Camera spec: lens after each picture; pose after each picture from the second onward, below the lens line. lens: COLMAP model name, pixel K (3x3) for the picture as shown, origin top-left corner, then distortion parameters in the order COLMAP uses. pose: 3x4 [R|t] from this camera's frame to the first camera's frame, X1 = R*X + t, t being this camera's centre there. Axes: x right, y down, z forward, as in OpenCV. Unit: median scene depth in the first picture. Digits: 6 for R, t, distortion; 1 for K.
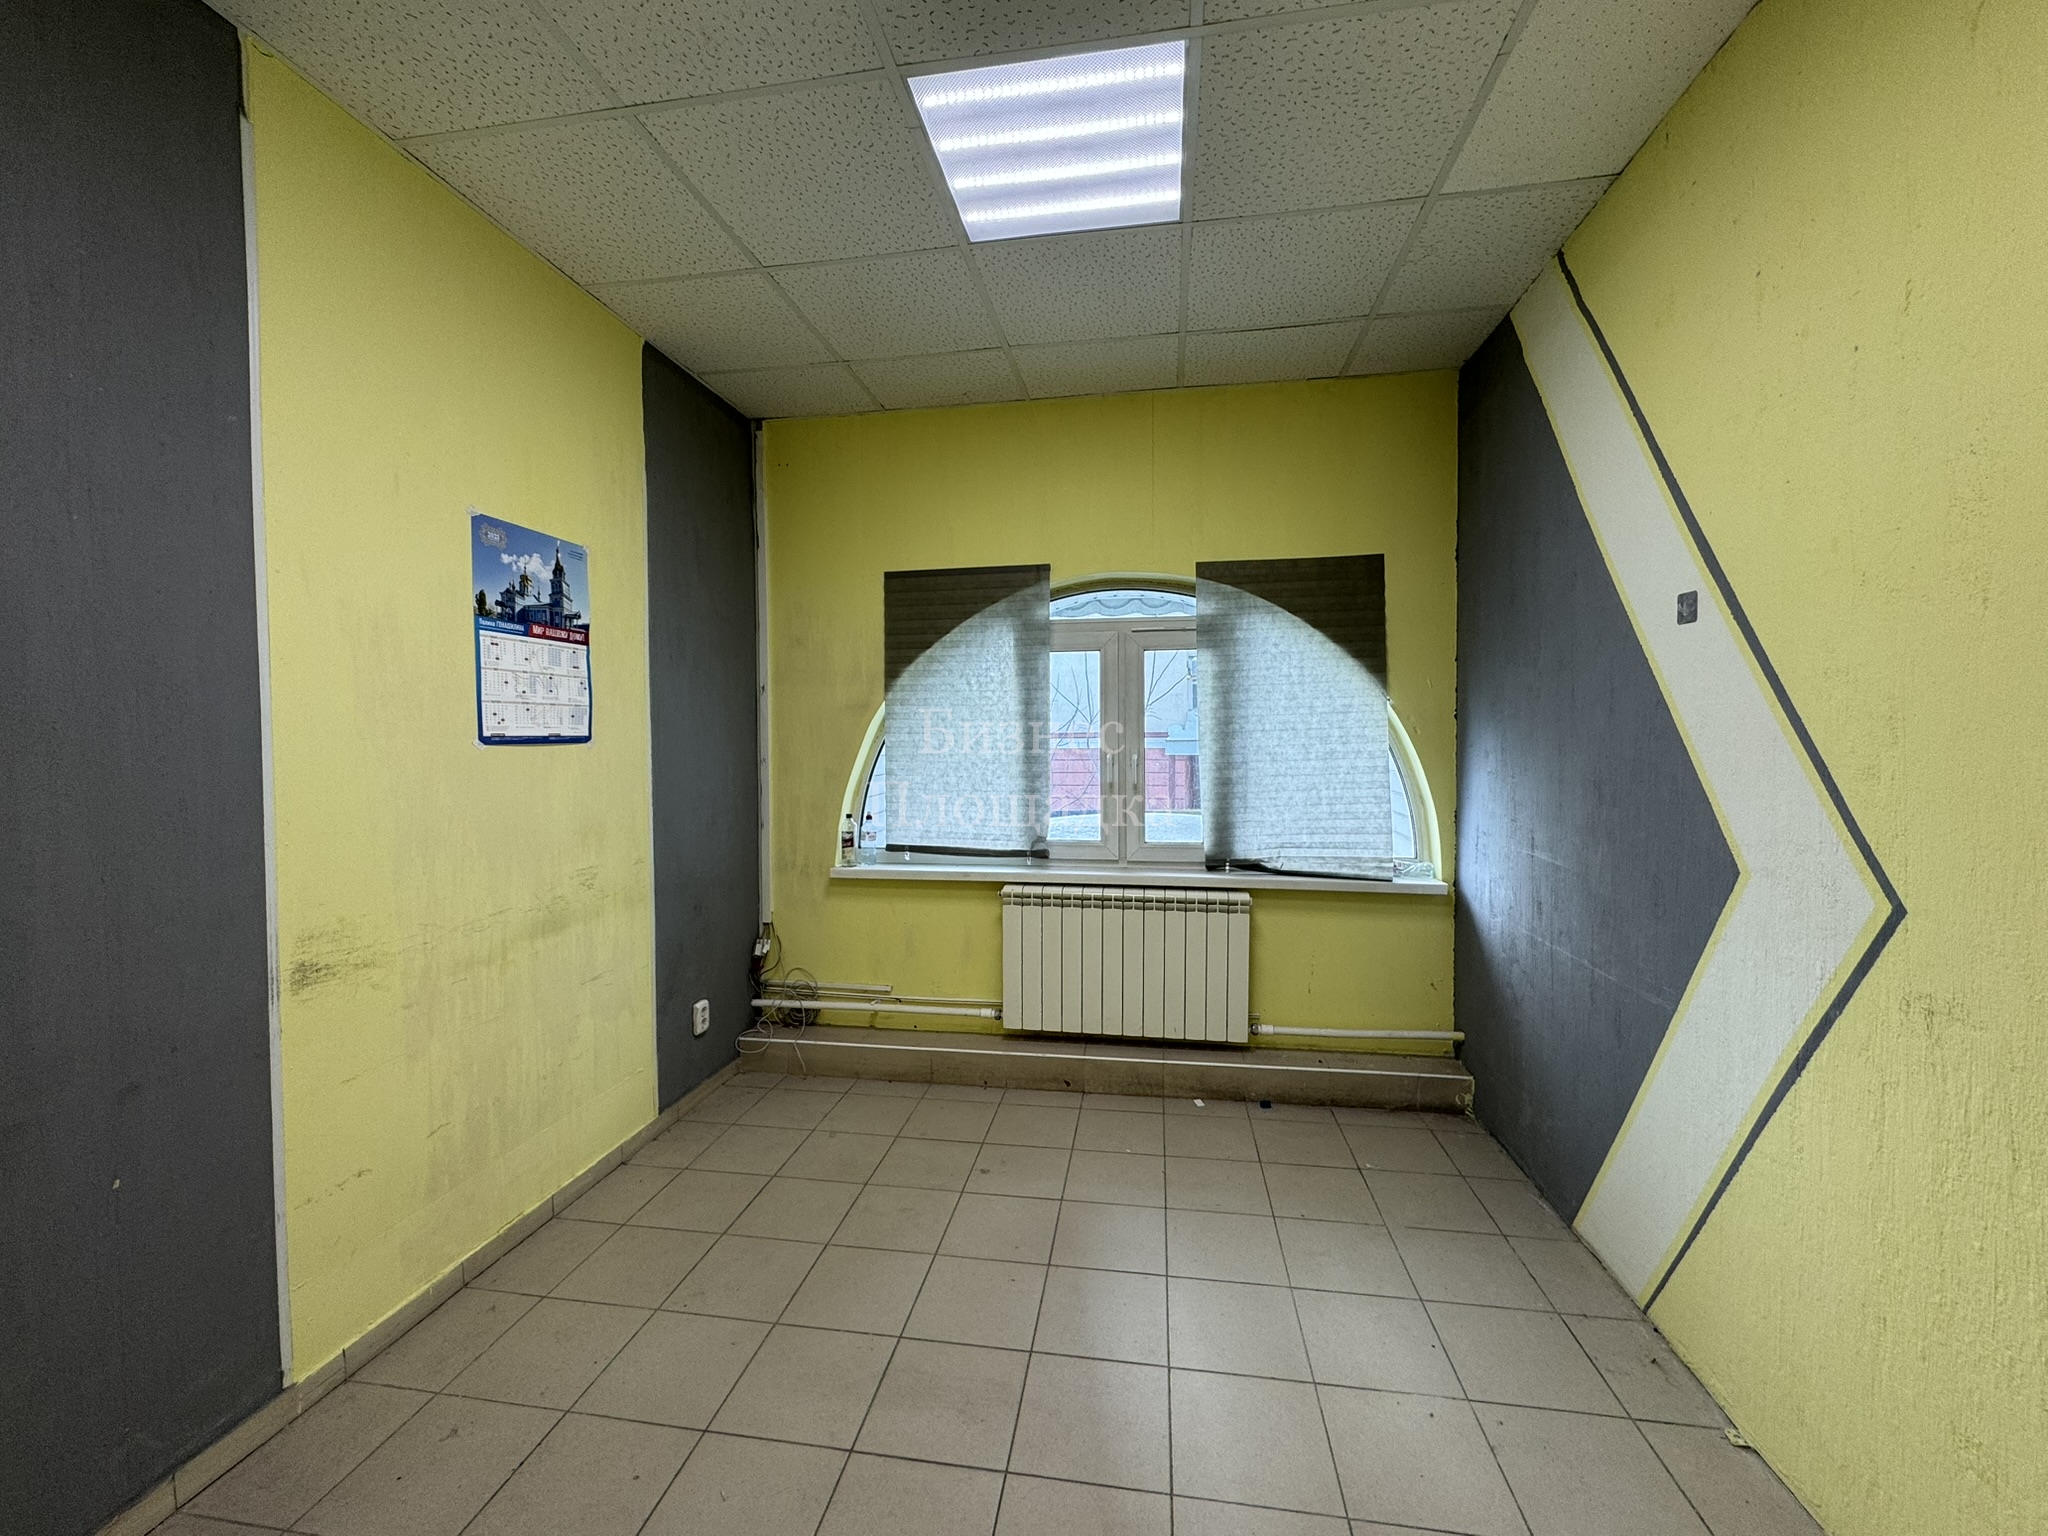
lens RADIAL K [[813.0, 0, 1023.5], [0, 813.0, 766.1], [0, 0, 1]] dist [-0.002128, 0.000440]
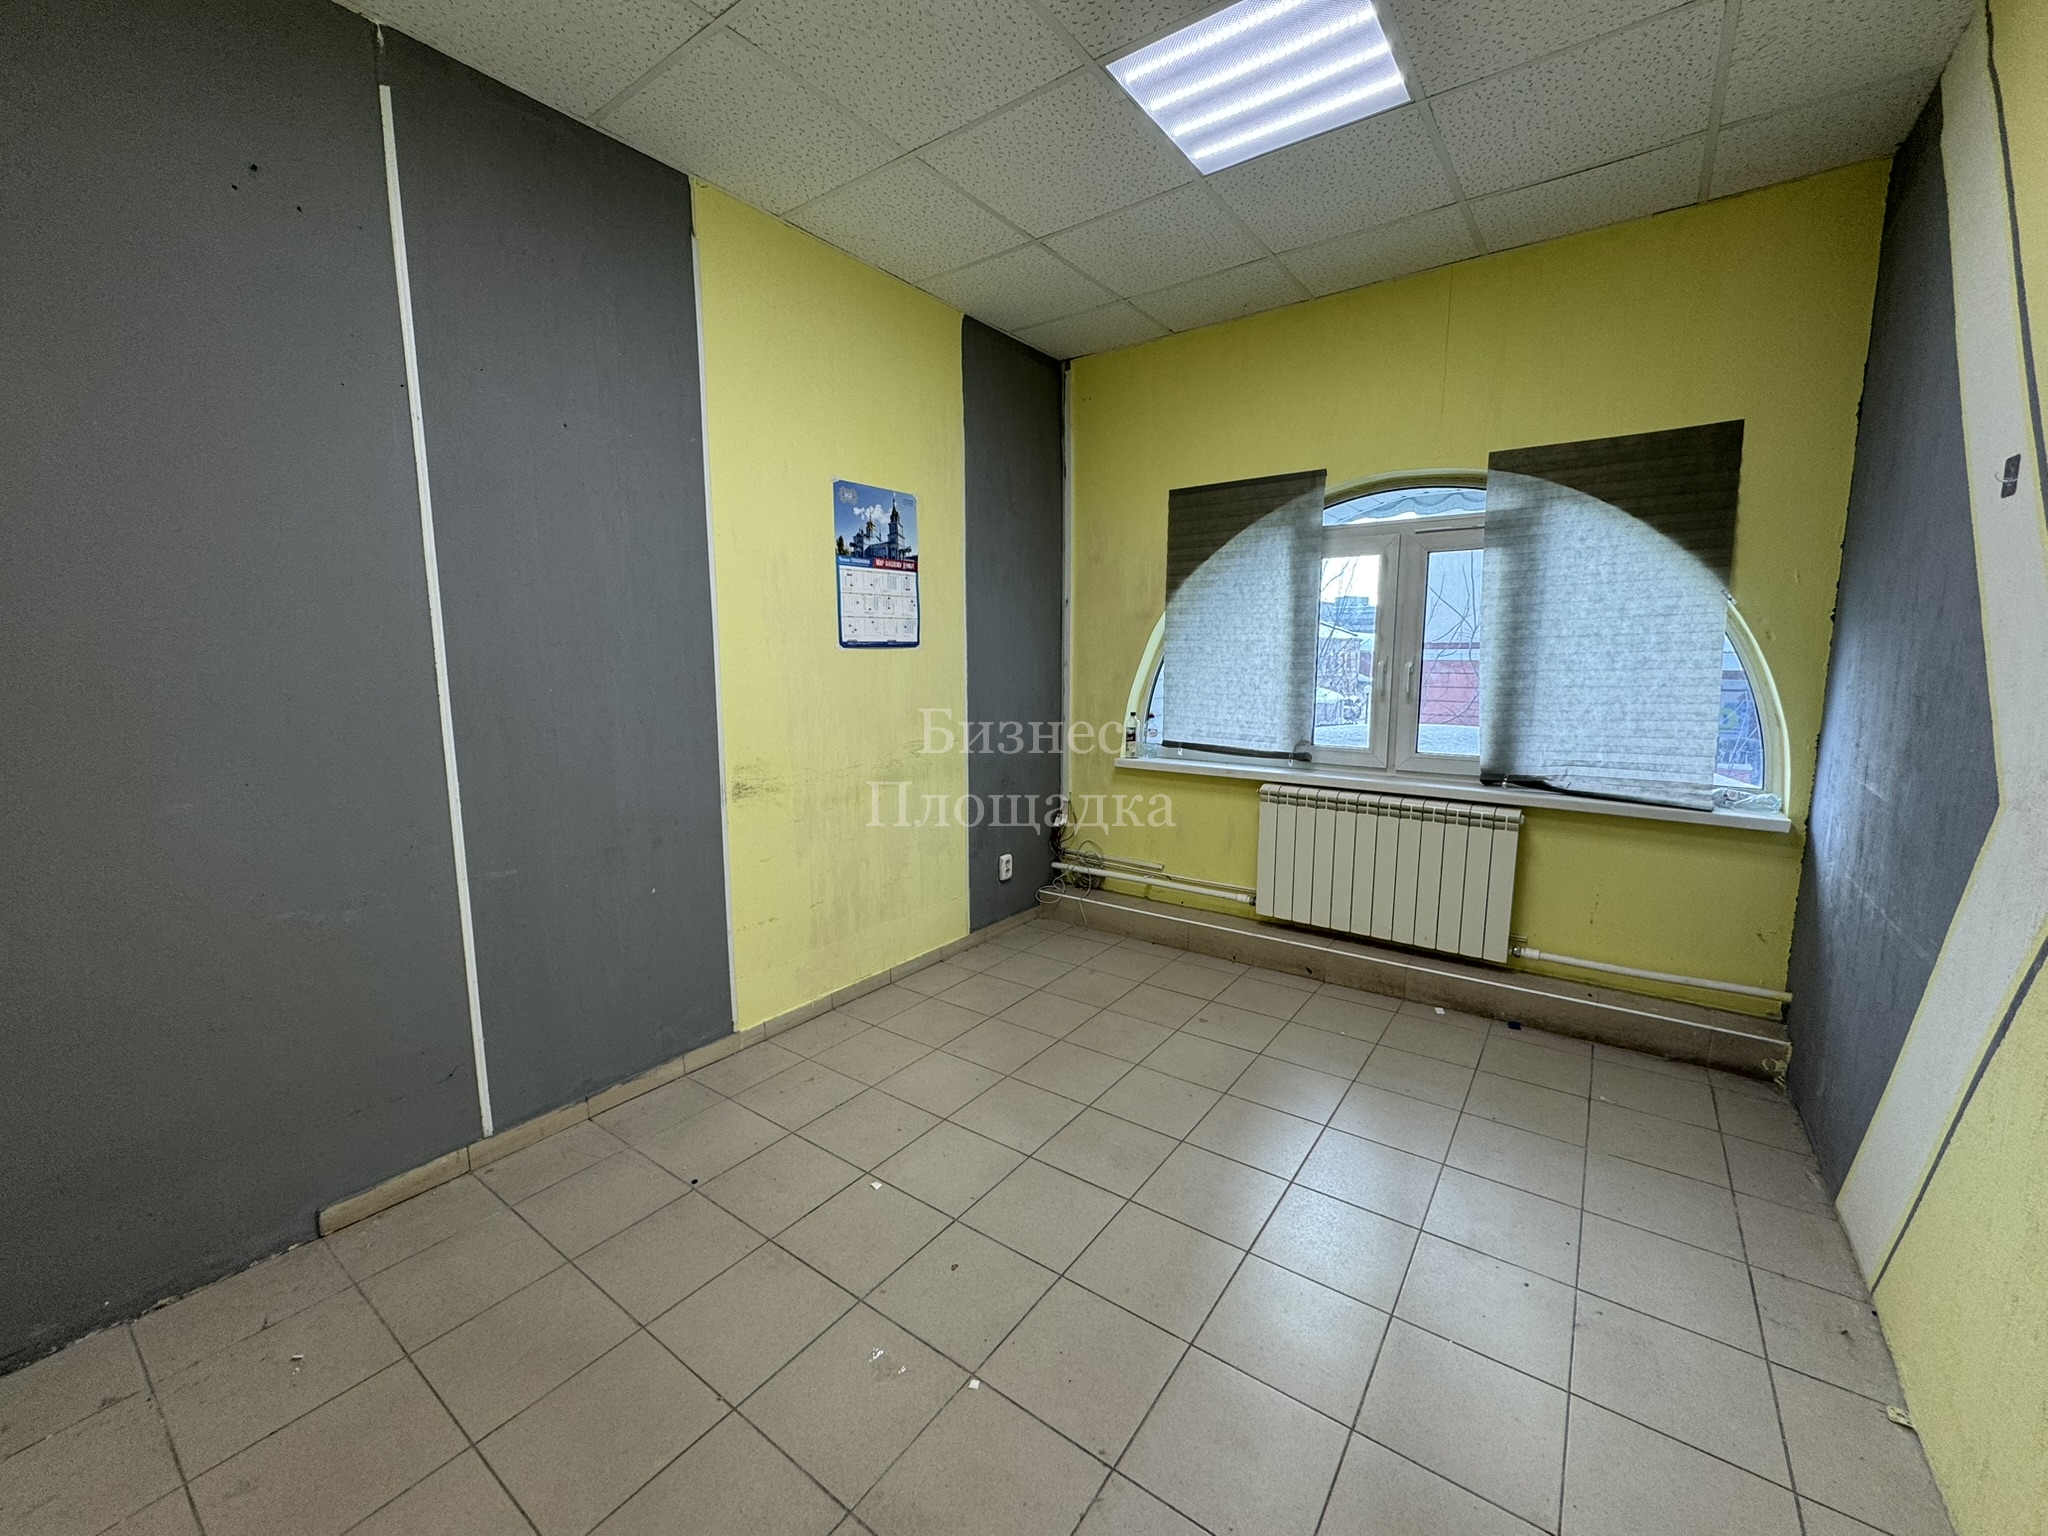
lens RADIAL K [[813.0, 0, 1028.1], [0, 813.0, 765.4], [0, 0, 1]] dist [-0.002128, 0.000440]
pose [[0.893709, 0.066913, -0.443629, 0.184309], [-0.018062, 0.993380, 0.113447, 0.007666], [0.448283, -0.093376, 0.889001, -0.093495]]
